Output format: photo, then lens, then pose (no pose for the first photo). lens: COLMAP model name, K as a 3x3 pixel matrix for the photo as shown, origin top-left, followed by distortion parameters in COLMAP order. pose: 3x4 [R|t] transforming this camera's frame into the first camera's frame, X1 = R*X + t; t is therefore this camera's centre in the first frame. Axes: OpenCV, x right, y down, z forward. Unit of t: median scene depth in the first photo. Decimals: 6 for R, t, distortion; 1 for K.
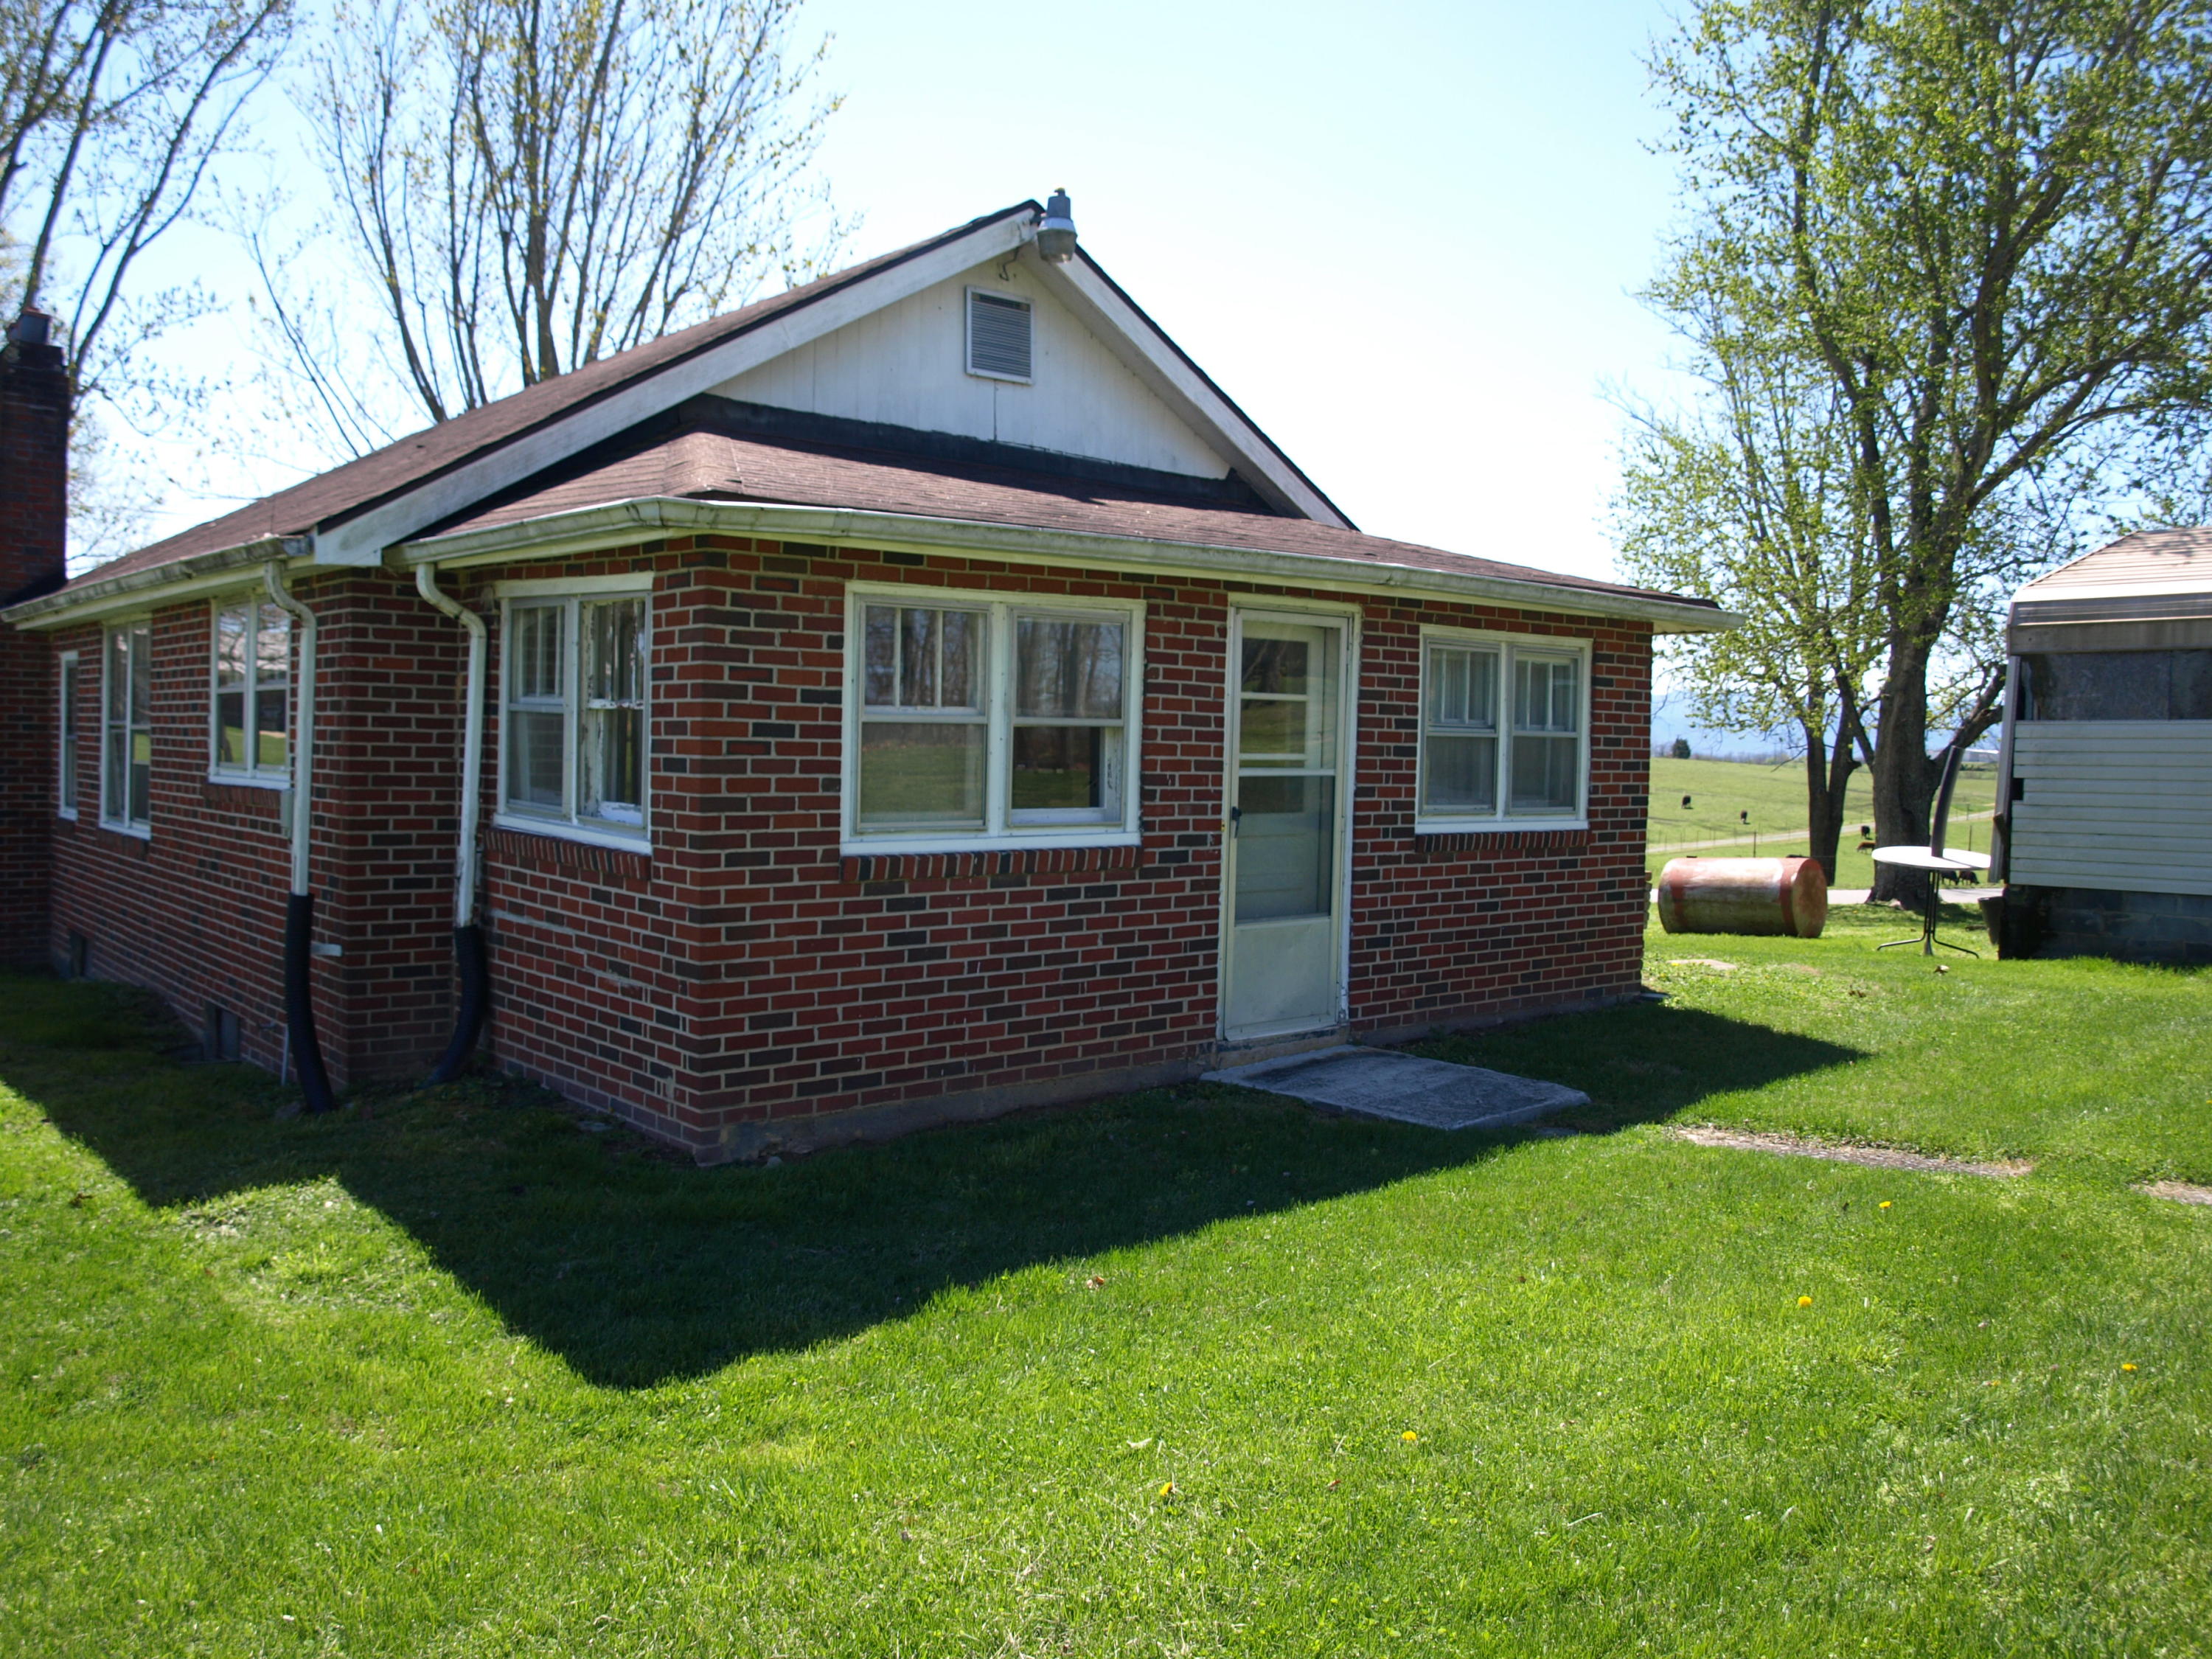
lens RADIAL K [[1745.4, 0, 1048.1], [0, 1745.4, 829.5], [0, 0, 1]] dist [-0.010688, 0.008429]
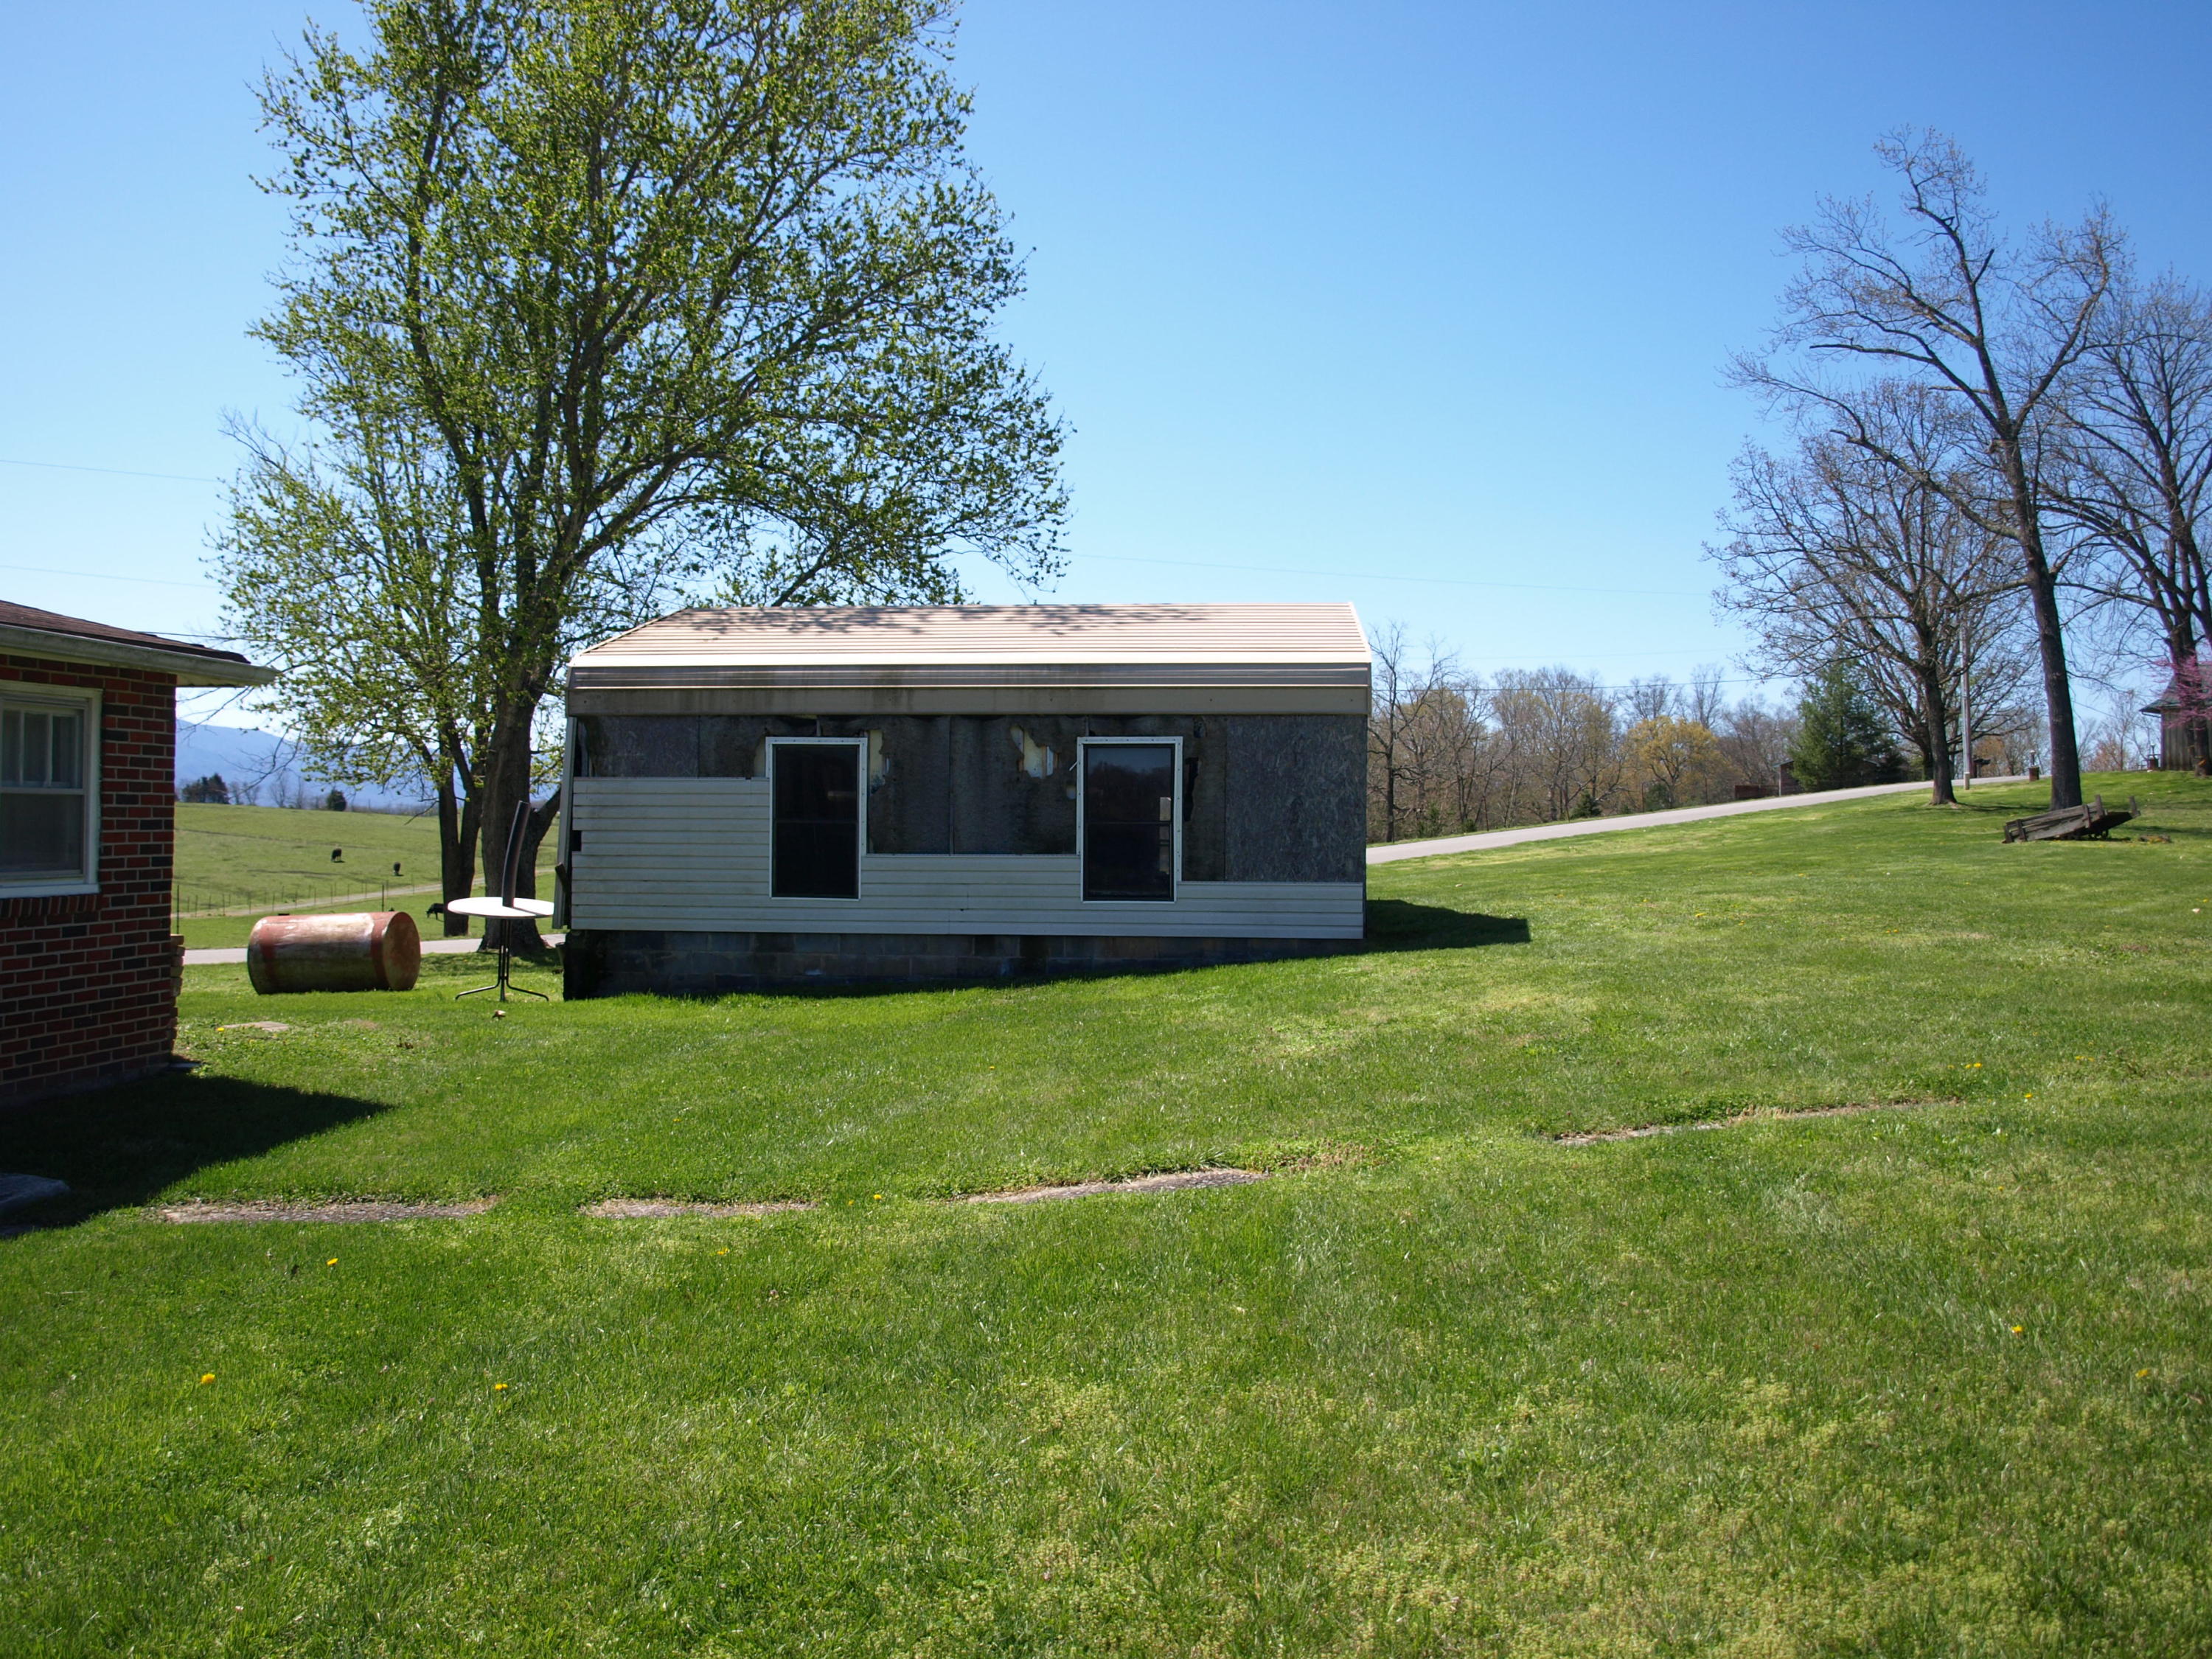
lens RADIAL K [[1745.4, 0, 1111.8], [0, 1745.4, 816.4], [0, 0, 1]] dist [-0.010688, 0.008429]
pose [[0.807666, -0.008573, 0.589578, 0.189170], [0.025854, 0.999448, -0.020884, -0.007260], [-0.589073, 0.032110, 0.807442, -0.066484]]
